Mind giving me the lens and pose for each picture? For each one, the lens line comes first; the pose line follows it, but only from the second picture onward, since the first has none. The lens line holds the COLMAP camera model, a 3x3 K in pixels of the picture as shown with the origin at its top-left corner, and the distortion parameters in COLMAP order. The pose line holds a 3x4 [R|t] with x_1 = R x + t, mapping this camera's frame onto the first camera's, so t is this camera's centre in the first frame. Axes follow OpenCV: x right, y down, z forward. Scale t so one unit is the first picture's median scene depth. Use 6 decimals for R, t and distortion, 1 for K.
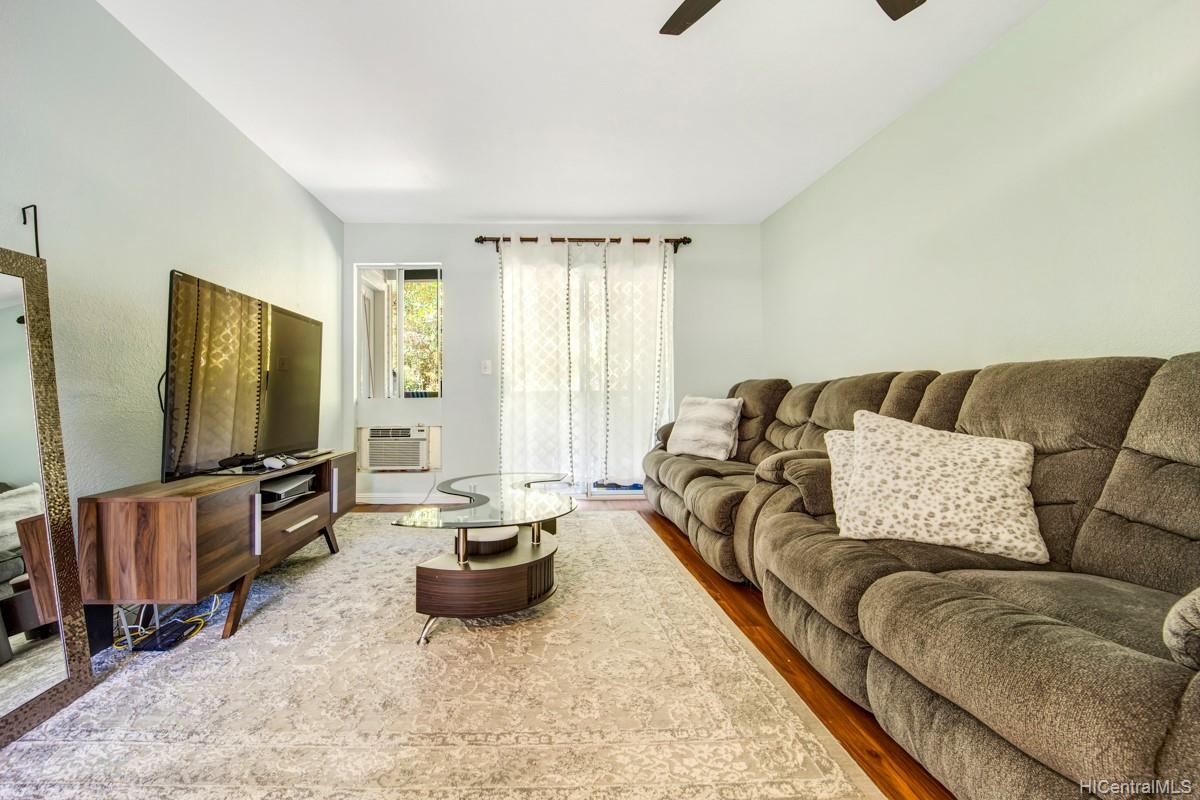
lens RADIAL K [[507.6, 0, 538.6], [0, 507.6, 384.4], [0, 0, 1]] dist [-0.025276, 0.000058]
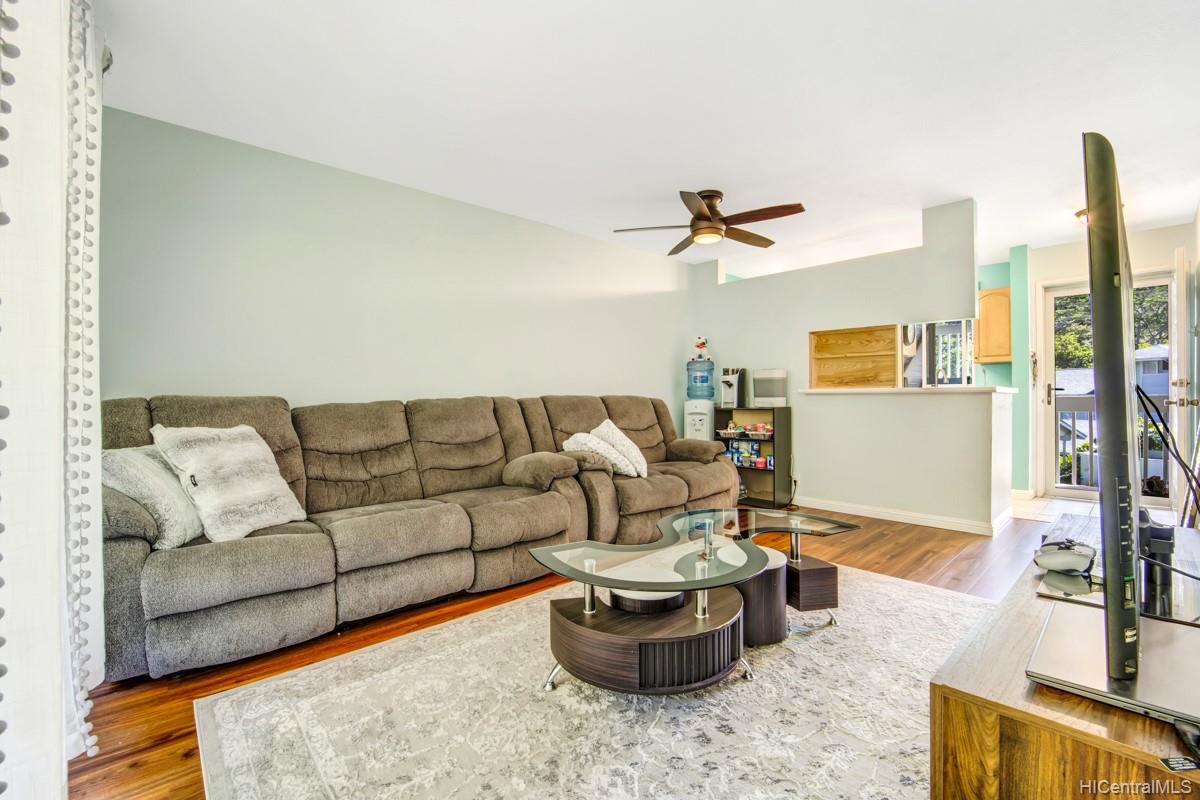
lens RADIAL K [[512.9, 0, 600.0], [0, 512.9, 400.0], [0, 0, 1]] dist [-0.018551, -0.000112]
pose [[-0.671848, 0.008454, 0.740641, -0.511958], [-0.003068, 0.999895, -0.014196, 0.004426], [-0.740683, -0.011810, -0.671751, 1.519852]]
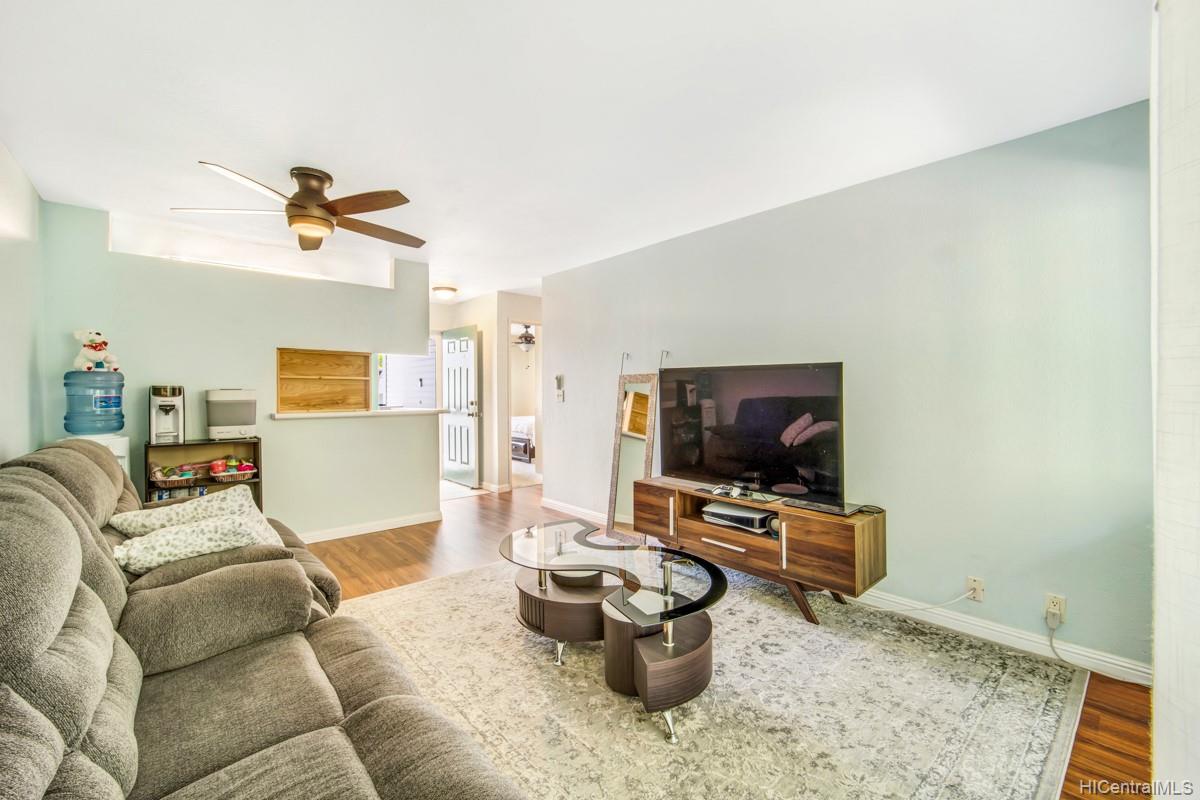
lens RADIAL K [[496.8, 0, 596.7], [0, 496.8, 395.0], [0, 0, 1]] dist [-0.017715, -0.000113]
pose [[-0.754672, 0.017382, -0.655872, 0.499172], [0.023781, 0.999717, -0.000869, -0.086062], [0.655671, -0.016254, -0.754872, 1.553564]]
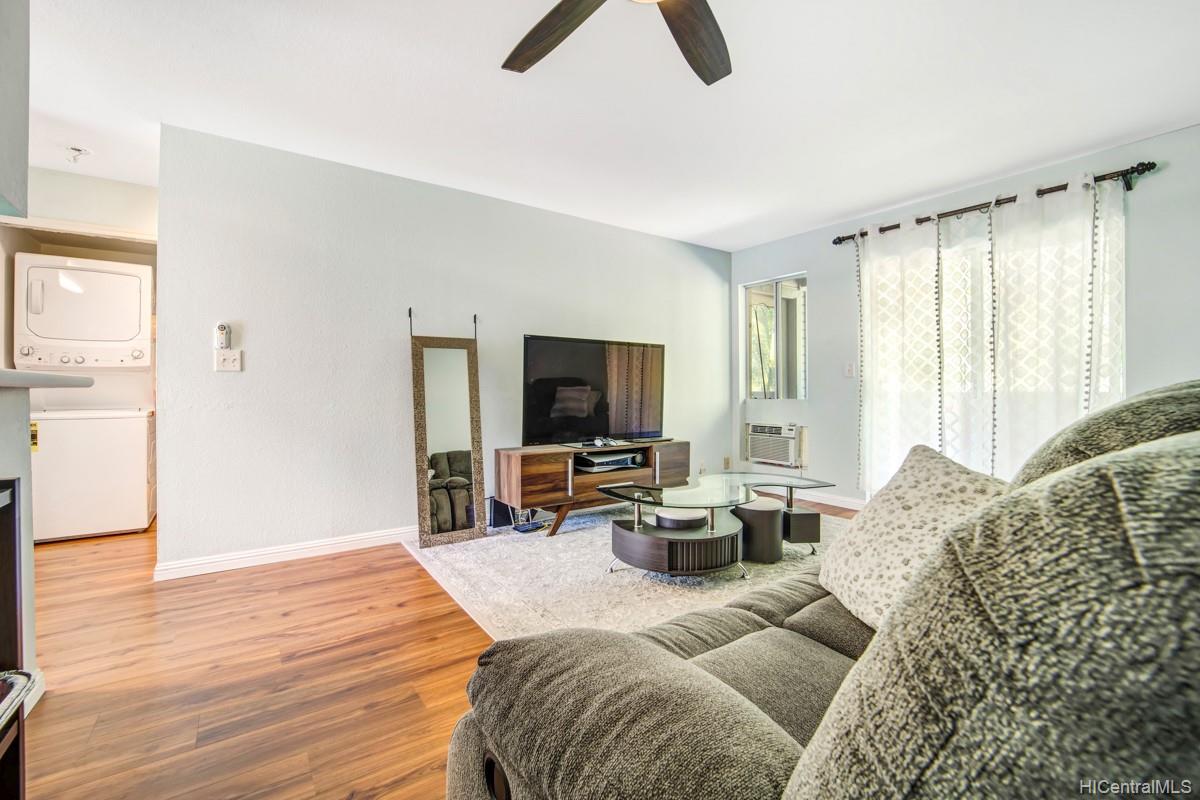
lens RADIAL K [[490.9, 0, 595.6], [0, 490.9, 385.6], [0, 0, 1]] dist [-0.023139, -0.000185]
pose [[0.564147, 0.001911, -0.825672, 0.640551], [0.014891, 0.999811, 0.012488, -0.036664], [0.825540, -0.019340, 0.564012, 0.113586]]
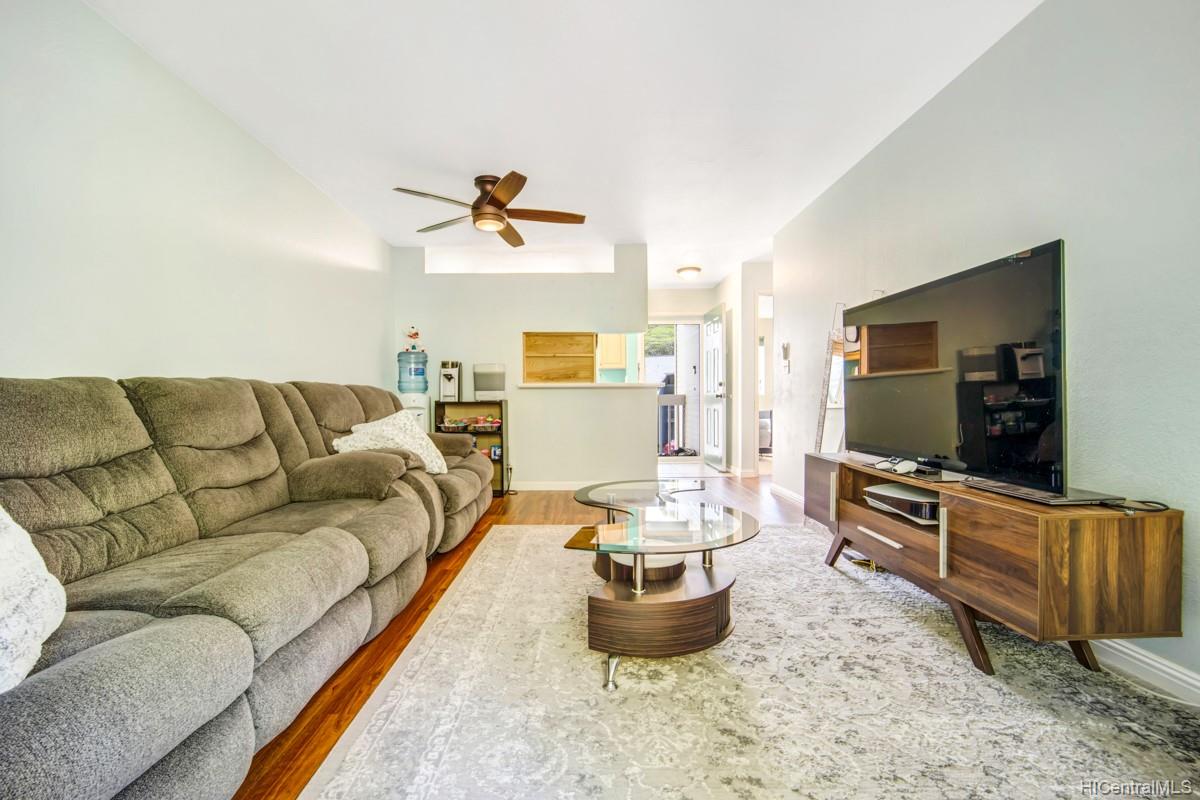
lens RADIAL K [[503.7, 0, 583.1], [0, 503.7, 408.6], [0, 0, 1]] dist [-0.013622, -0.000060]
pose [[-0.999849, 0.016231, 0.006267, 0.038150], [0.016215, 0.999865, -0.002574, 0.040964], [-0.006308, -0.002472, -0.999977, 1.706993]]
